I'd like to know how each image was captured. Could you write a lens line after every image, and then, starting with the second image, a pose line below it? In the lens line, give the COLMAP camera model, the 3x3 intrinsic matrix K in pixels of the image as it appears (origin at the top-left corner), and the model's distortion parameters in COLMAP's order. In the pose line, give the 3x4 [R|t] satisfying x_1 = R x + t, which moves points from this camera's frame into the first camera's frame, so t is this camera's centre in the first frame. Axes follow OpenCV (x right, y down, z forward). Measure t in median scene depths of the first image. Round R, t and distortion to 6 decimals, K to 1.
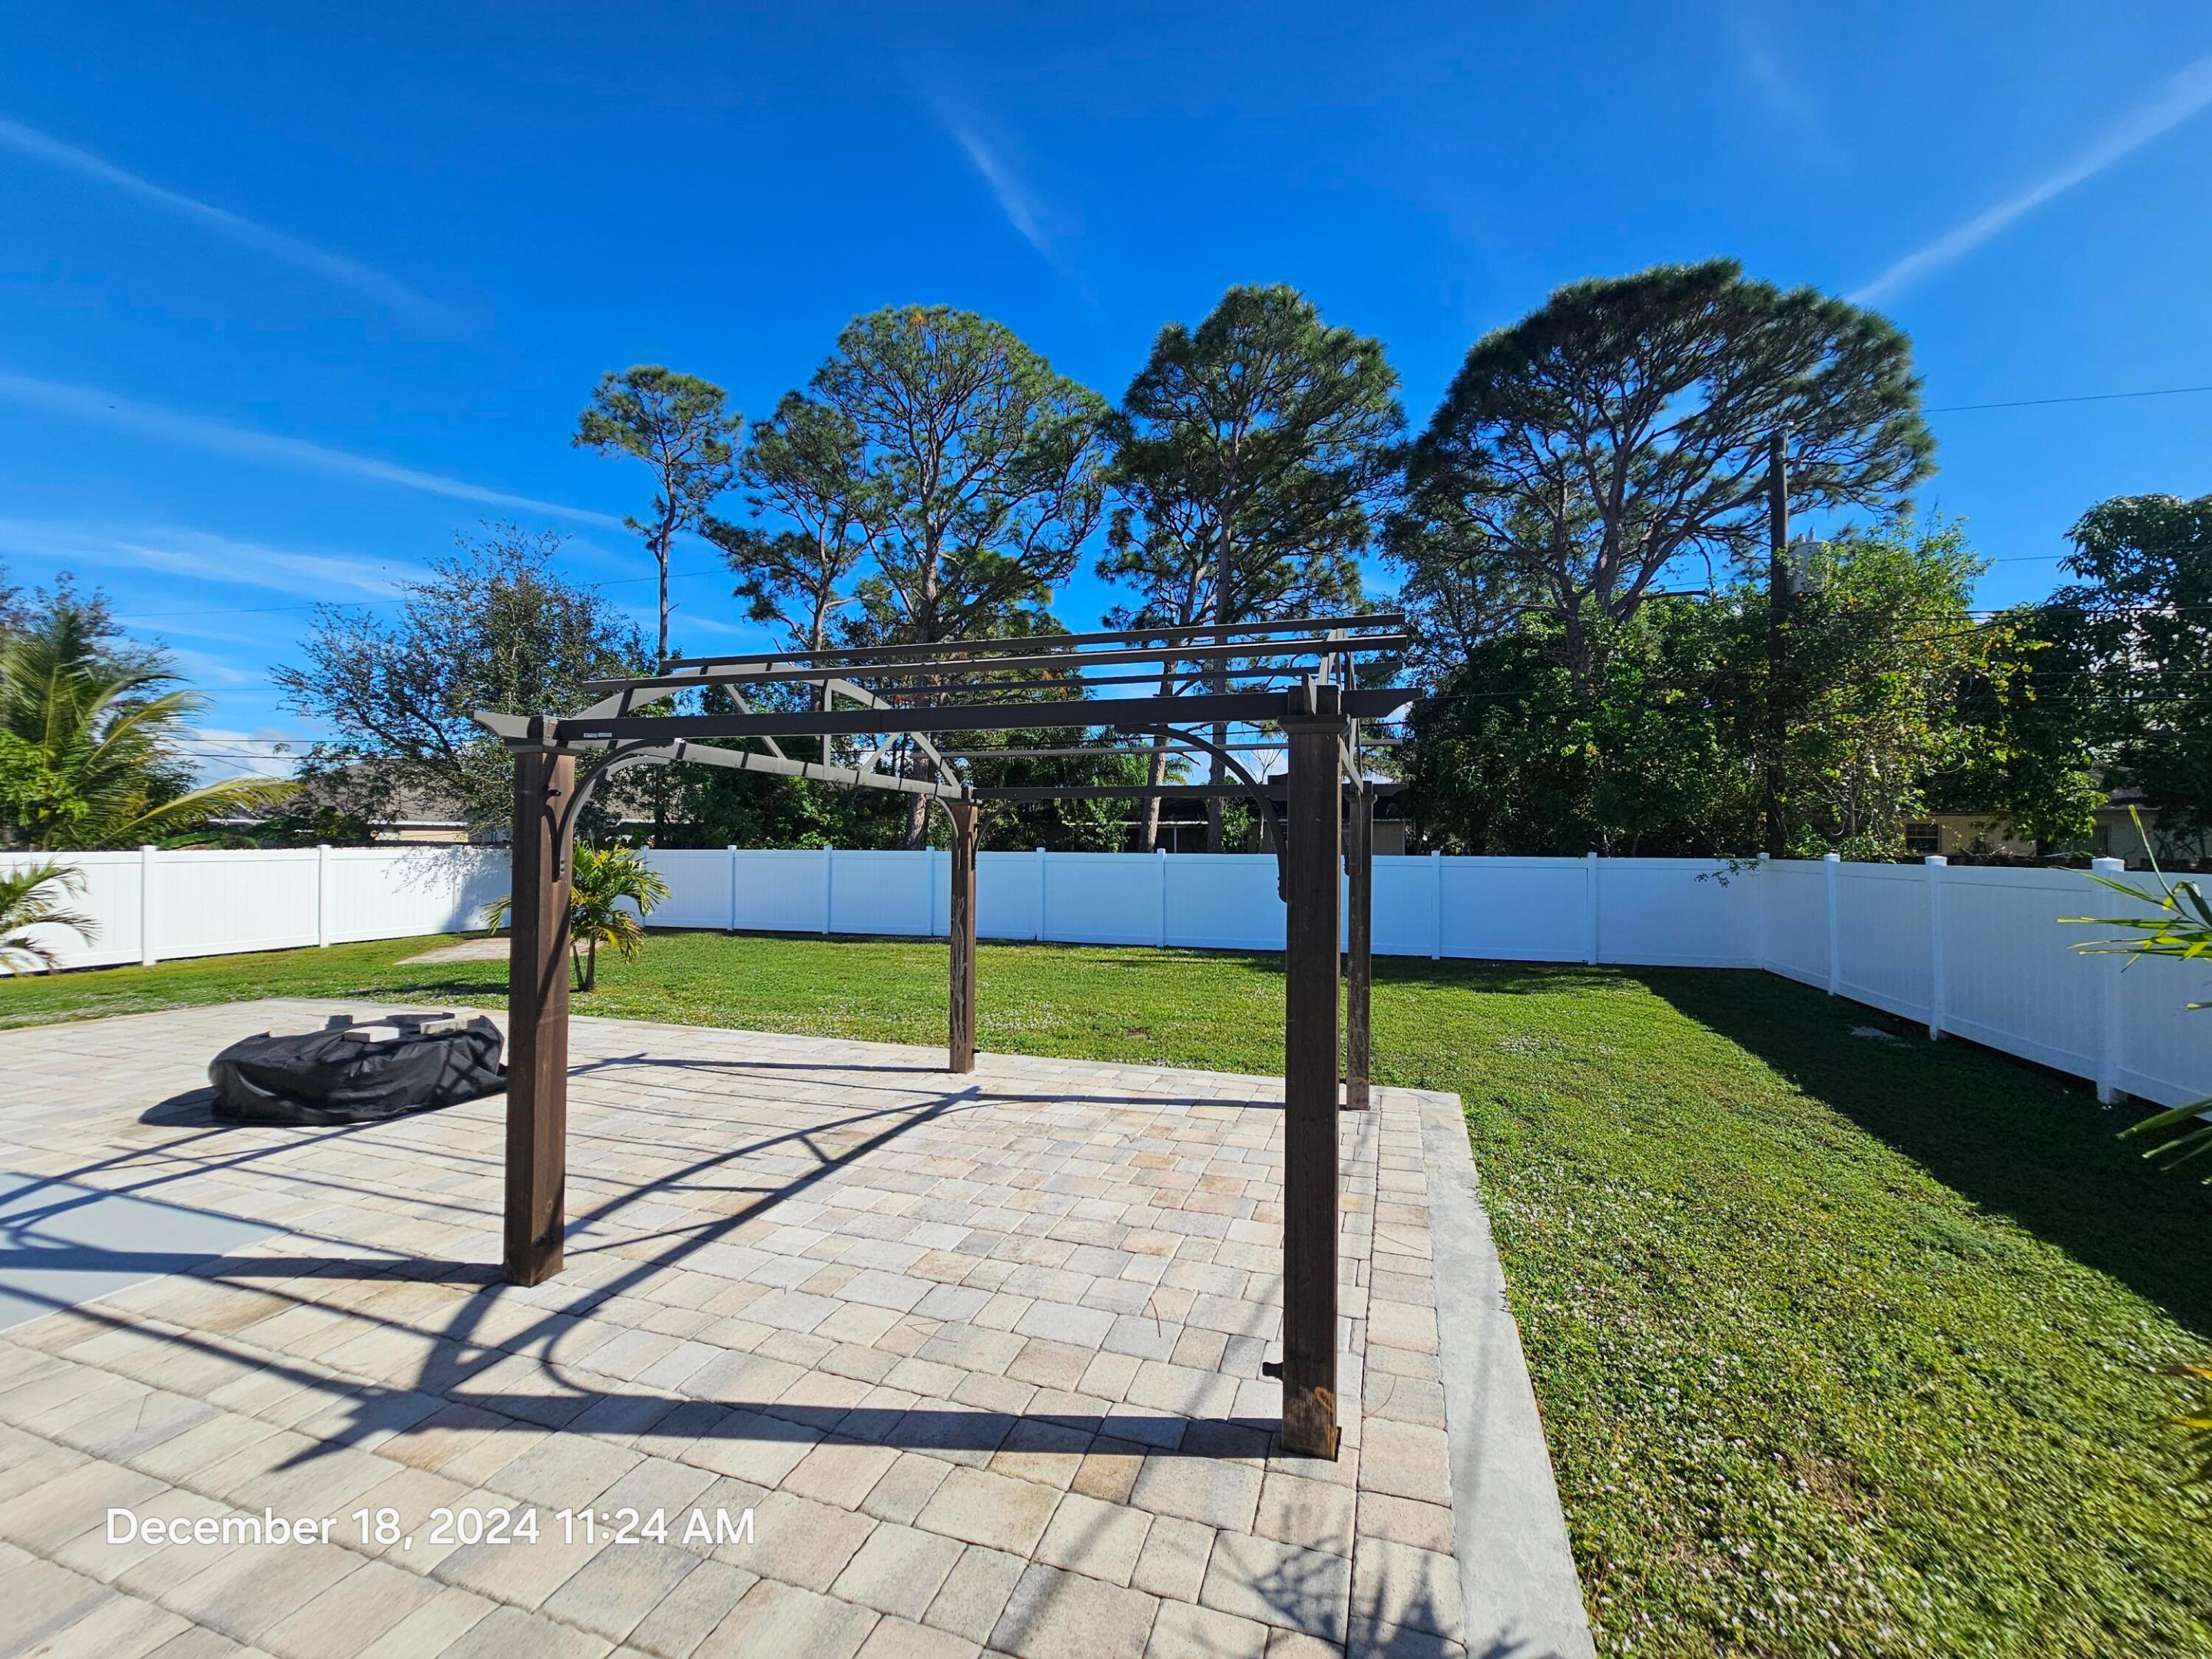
lens RADIAL K [[904.1, 0, 1119.0], [0, 904.1, 819.4], [0, 0, 1]] dist [-0.001996, 0.001420]
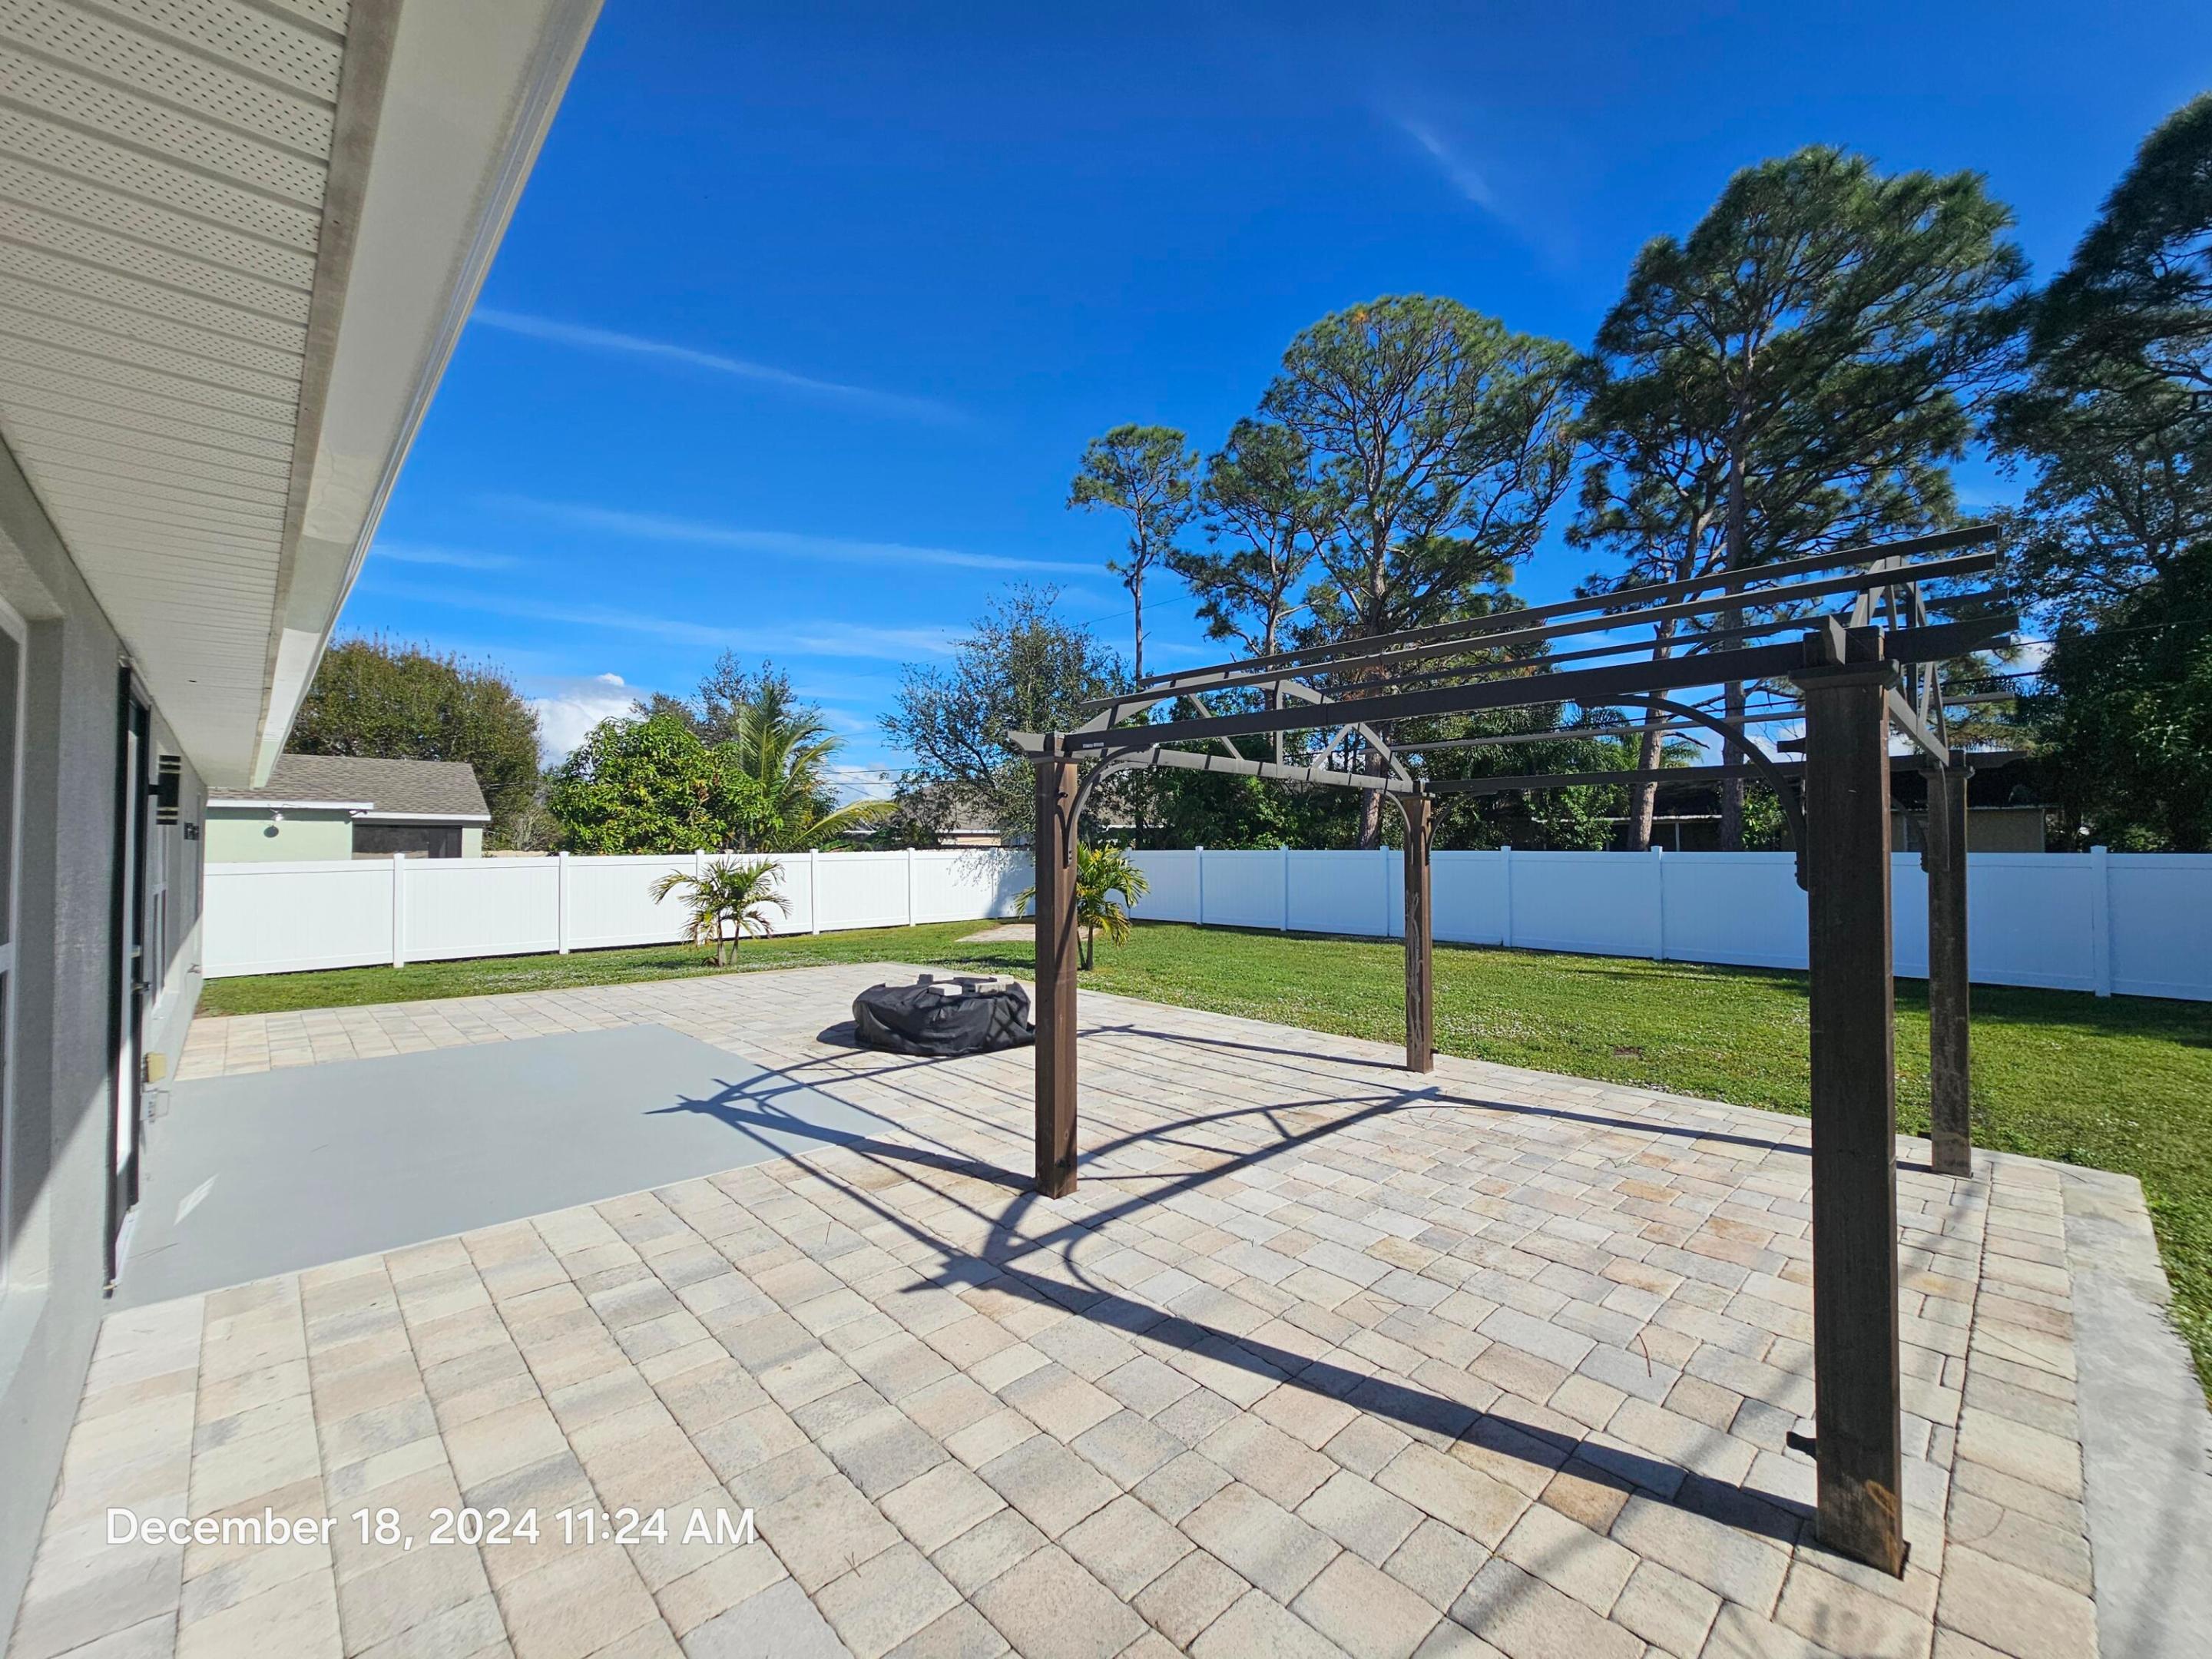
lens RADIAL K [[904.1, 0, 1116.7], [0, 904.1, 820.2], [0, 0, 1]] dist [-0.001996, 0.001420]
pose [[0.879838, -0.021397, -0.474792, 0.004428], [0.020477, 0.999765, -0.007109, 0.004085], [0.474832, -0.003468, 0.880069, -0.010335]]
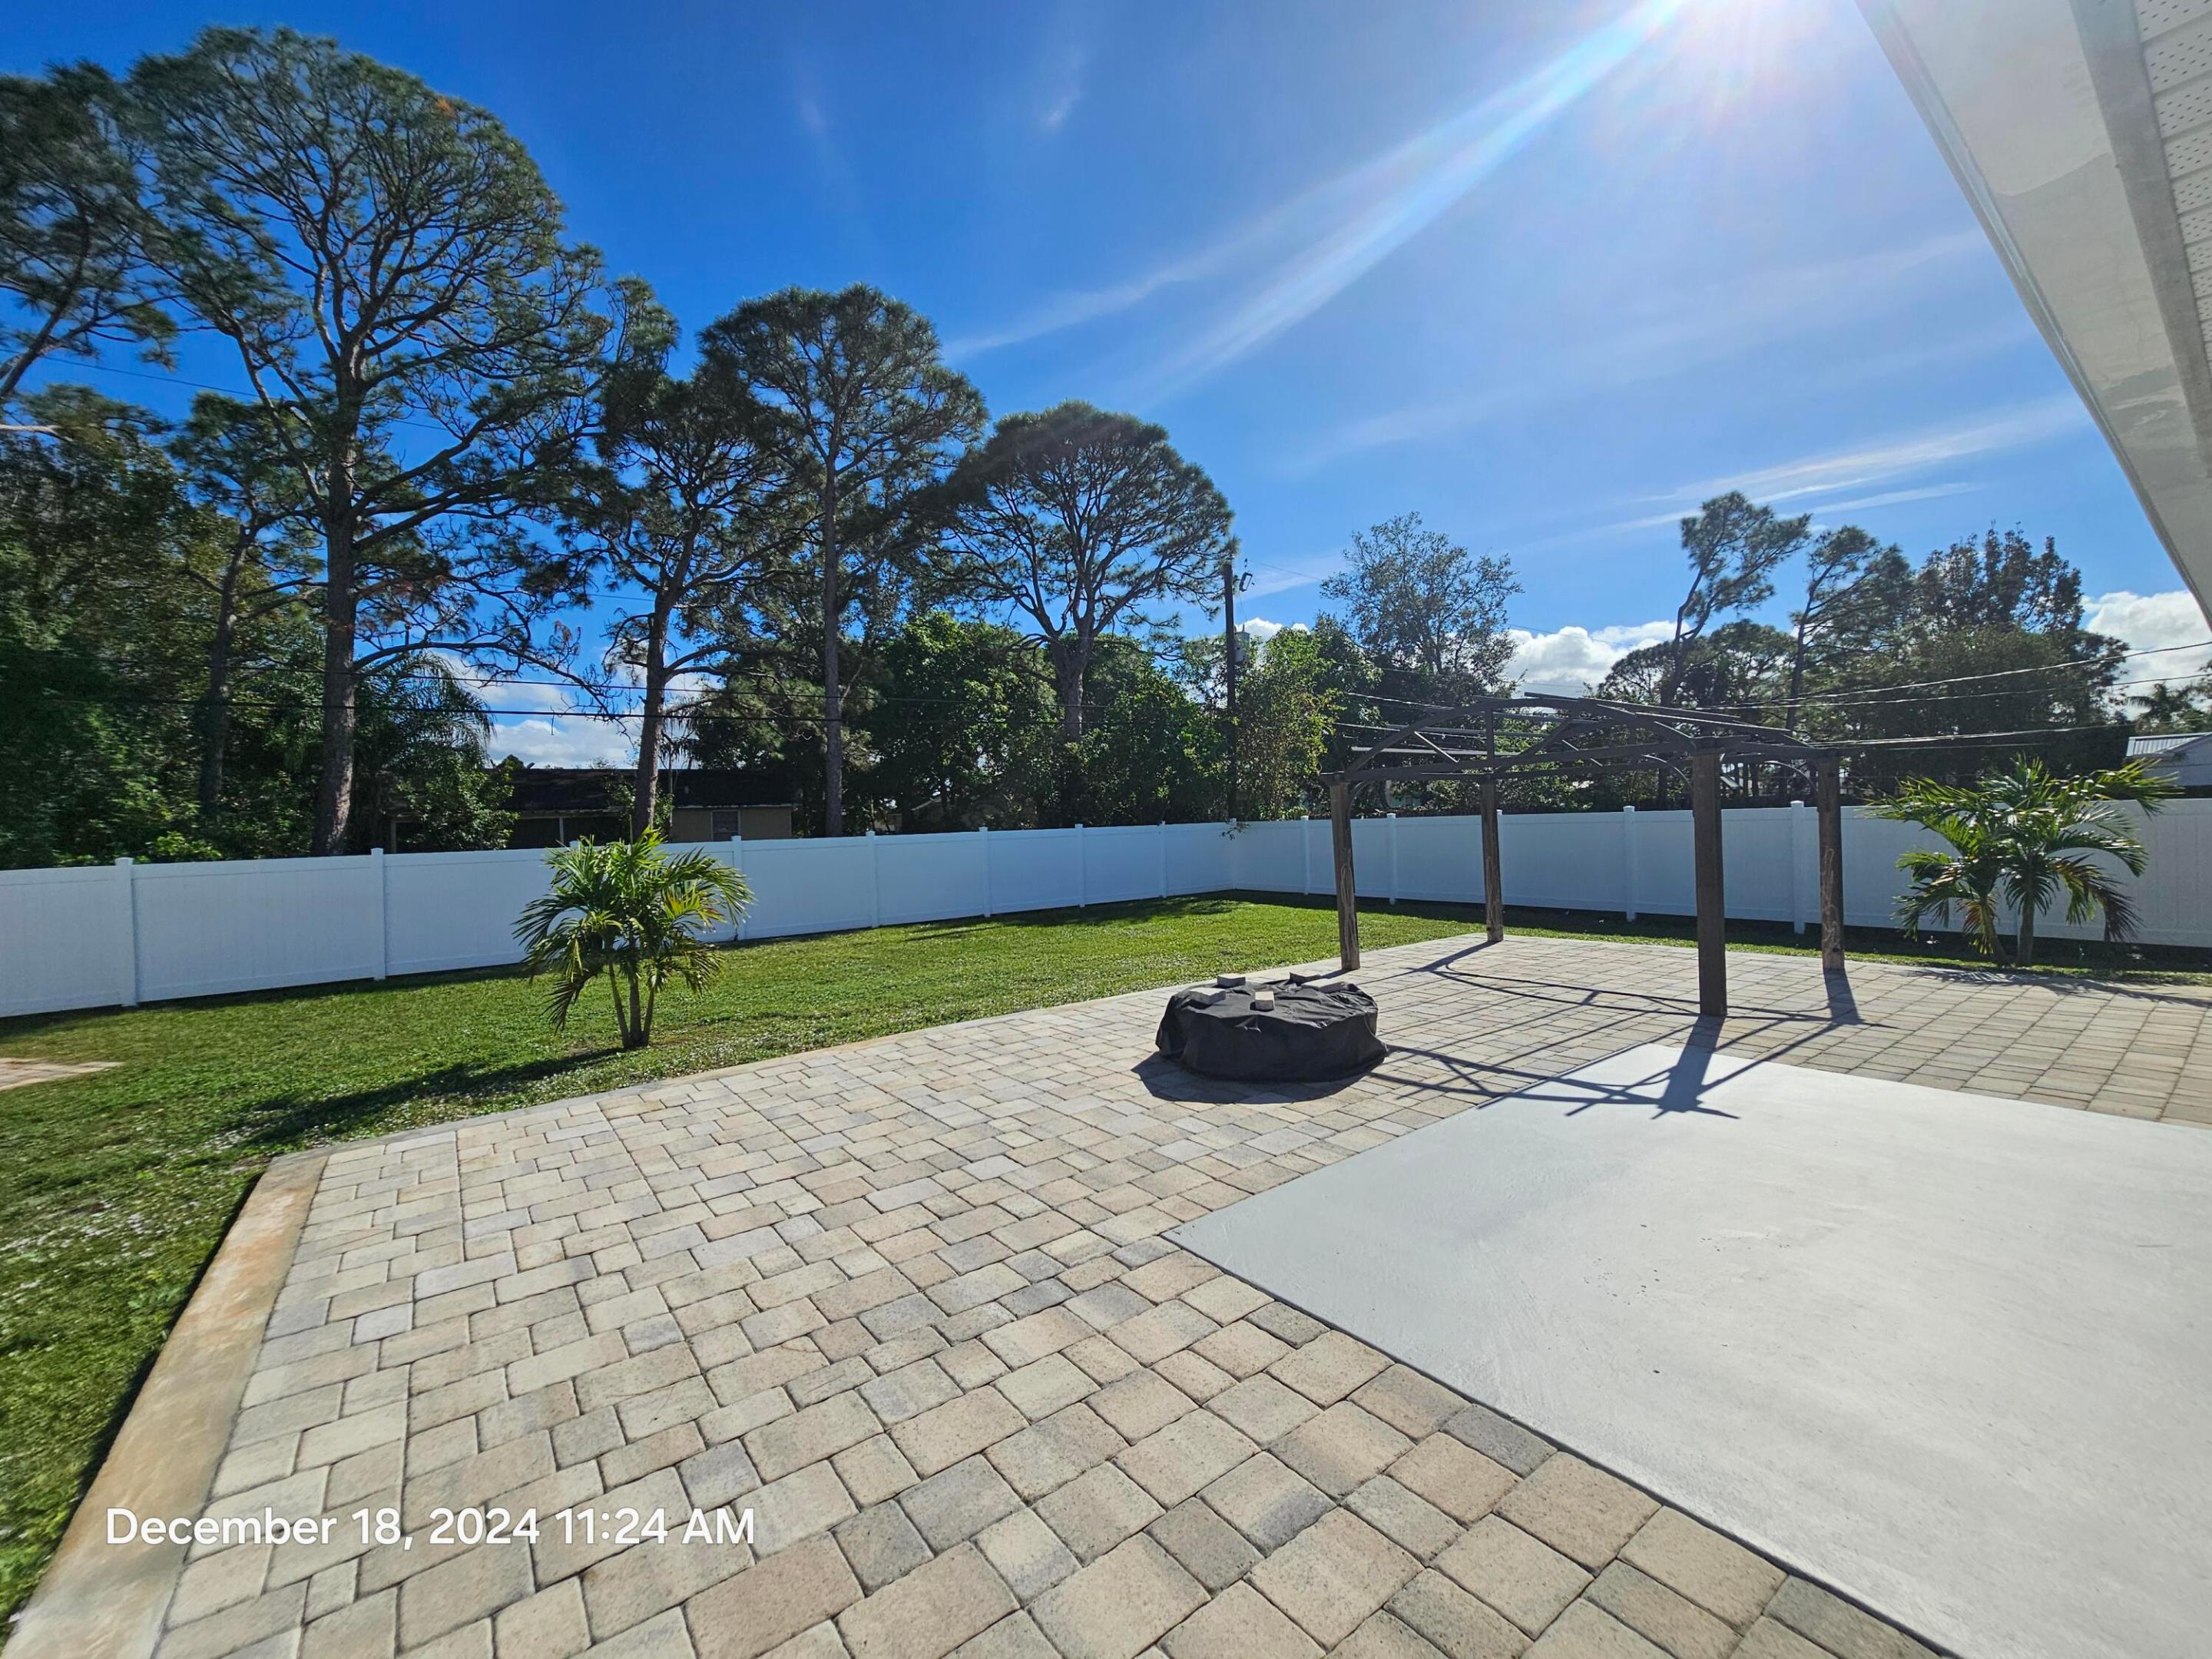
lens RADIAL K [[904.1, 0, 1121.0], [0, 904.1, 830.5], [0, 0, 1]] dist [-0.001996, 0.001420]
pose [[0.573398, -0.034293, 0.818559, -0.871188], [0.014094, 0.999389, 0.031995, 0.004331], [-0.819155, -0.006809, 0.573531, 0.267079]]
